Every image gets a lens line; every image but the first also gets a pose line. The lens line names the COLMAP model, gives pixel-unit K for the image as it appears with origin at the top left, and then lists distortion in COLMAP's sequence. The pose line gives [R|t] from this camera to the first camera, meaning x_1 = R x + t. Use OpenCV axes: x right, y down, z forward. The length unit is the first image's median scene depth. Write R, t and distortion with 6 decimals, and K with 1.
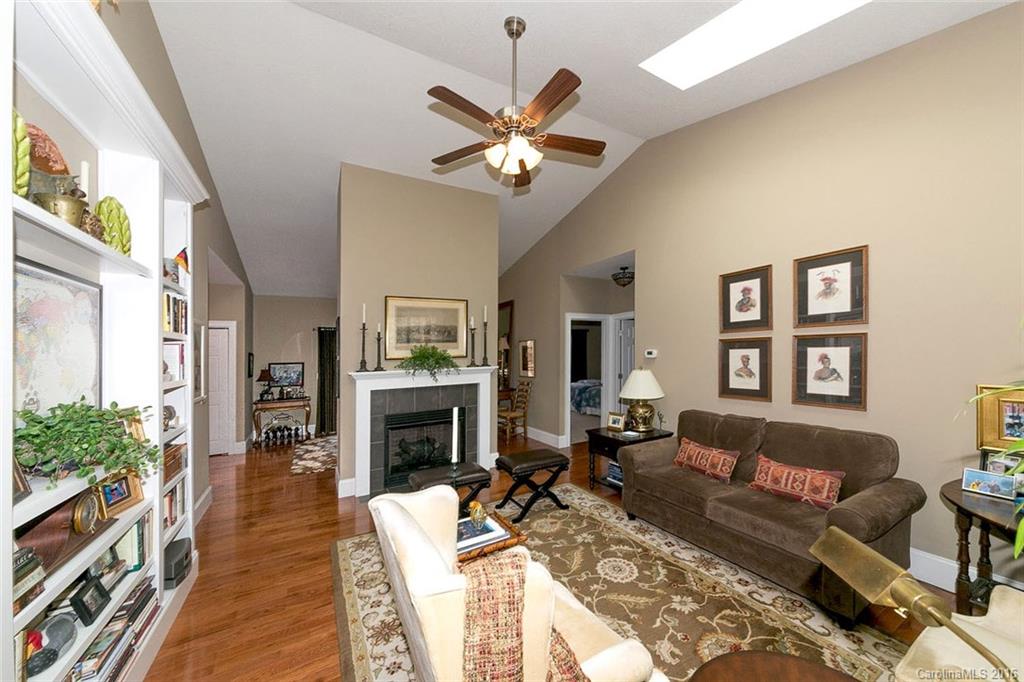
lens RADIAL K [[355.2, 0, 527.8], [0, 355.2, 338.0], [0, 0, 1]] dist [-0.007014, -0.000237]
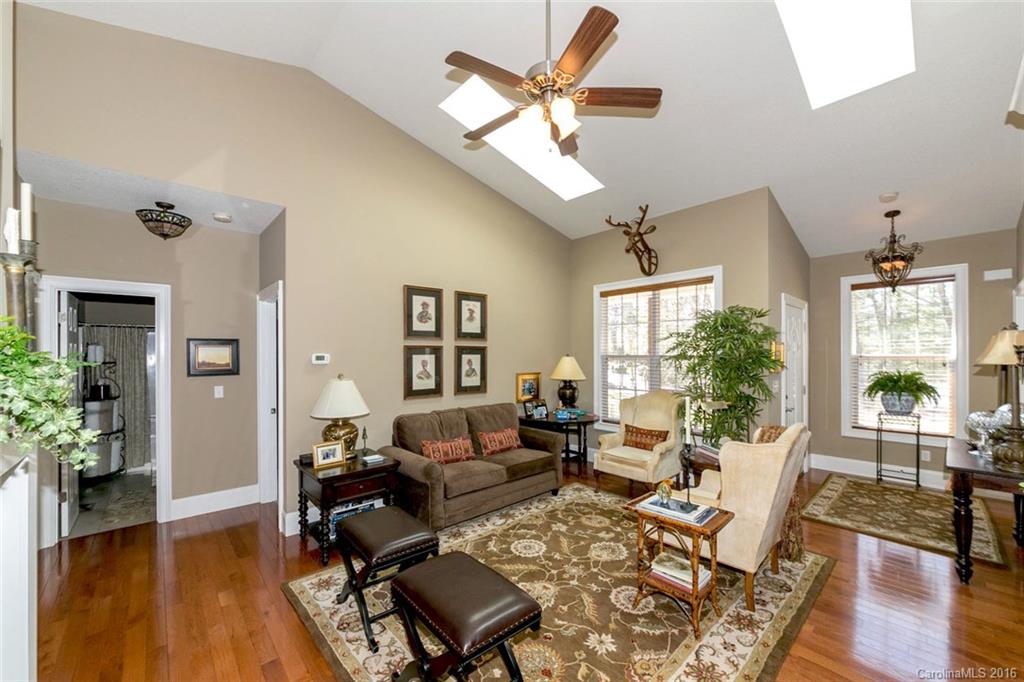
lens RADIAL K [[403.3, 0, 515.0], [0, 403.3, 352.2], [0, 0, 1]] dist [-0.000126, -0.000073]
pose [[-0.198493, 0.023027, 0.979832, -0.867093], [-0.037596, 0.998809, -0.031090, 0.060709], [-0.979381, -0.043009, -0.197391, 1.128770]]
